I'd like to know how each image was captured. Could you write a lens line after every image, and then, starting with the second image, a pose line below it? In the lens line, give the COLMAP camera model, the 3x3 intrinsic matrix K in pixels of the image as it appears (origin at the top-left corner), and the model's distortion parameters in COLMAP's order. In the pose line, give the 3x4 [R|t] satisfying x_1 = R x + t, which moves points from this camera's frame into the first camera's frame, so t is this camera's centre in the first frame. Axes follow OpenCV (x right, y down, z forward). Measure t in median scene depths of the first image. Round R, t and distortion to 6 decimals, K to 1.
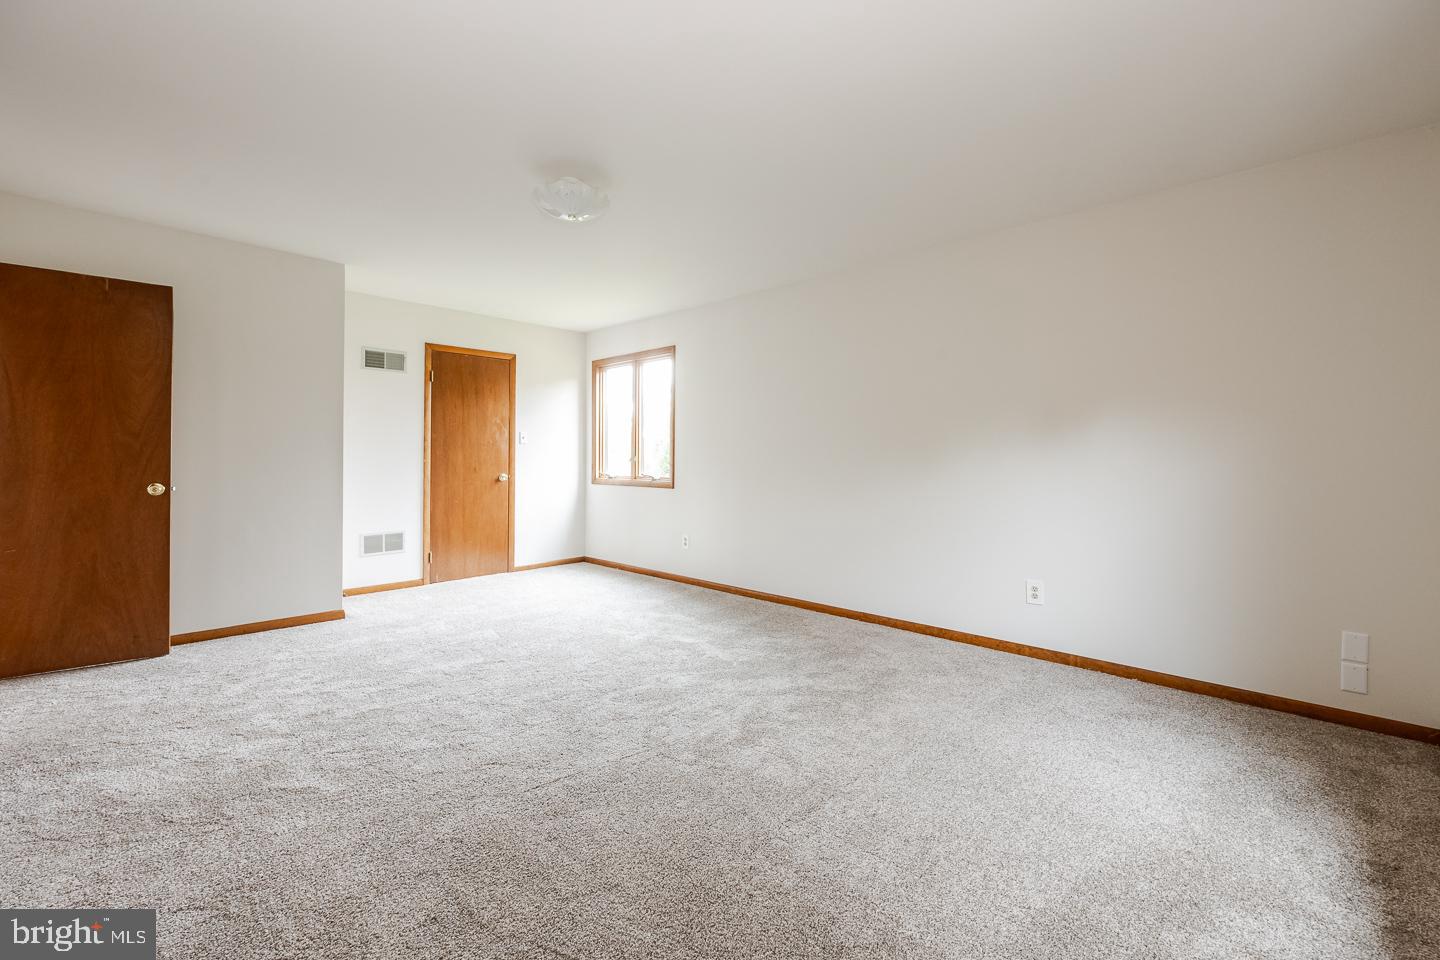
lens RADIAL K [[577.7, 0, 724.1], [0, 577.7, 487.2], [0, 0, 1]] dist [-0.000976, -0.000064]
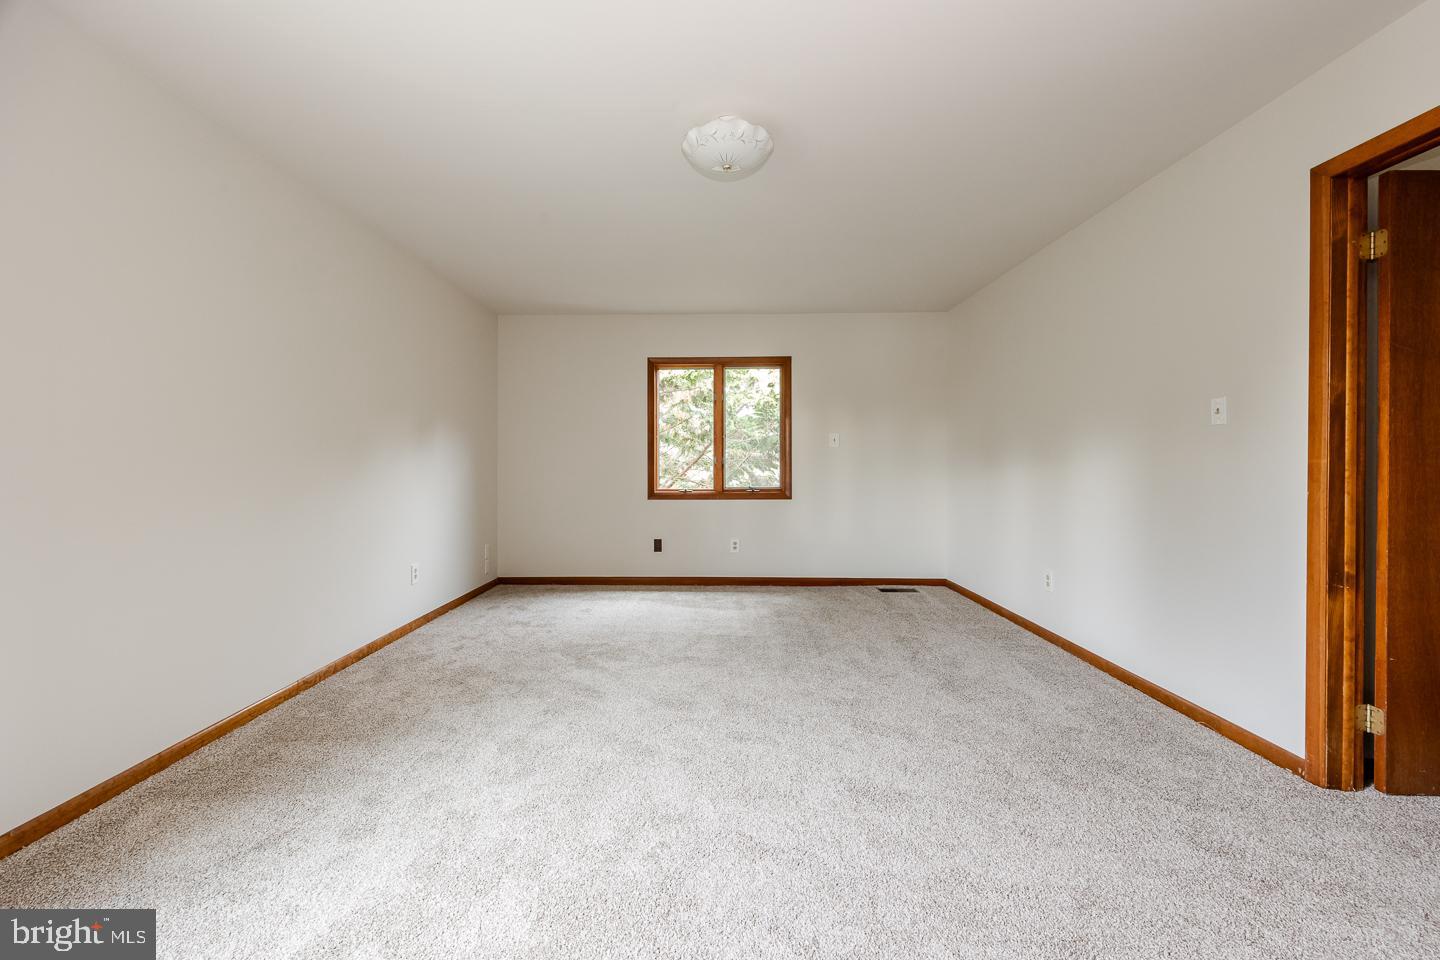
lens RADIAL K [[577.7, 0, 724.1], [0, 577.7, 487.2], [0, 0, 1]] dist [-0.000976, -0.000064]
pose [[-0.723628, -0.031700, 0.689461, -0.875369], [0.005479, 0.998649, 0.051667, -0.060625], [-0.690168, 0.041165, -0.722477, 1.680551]]
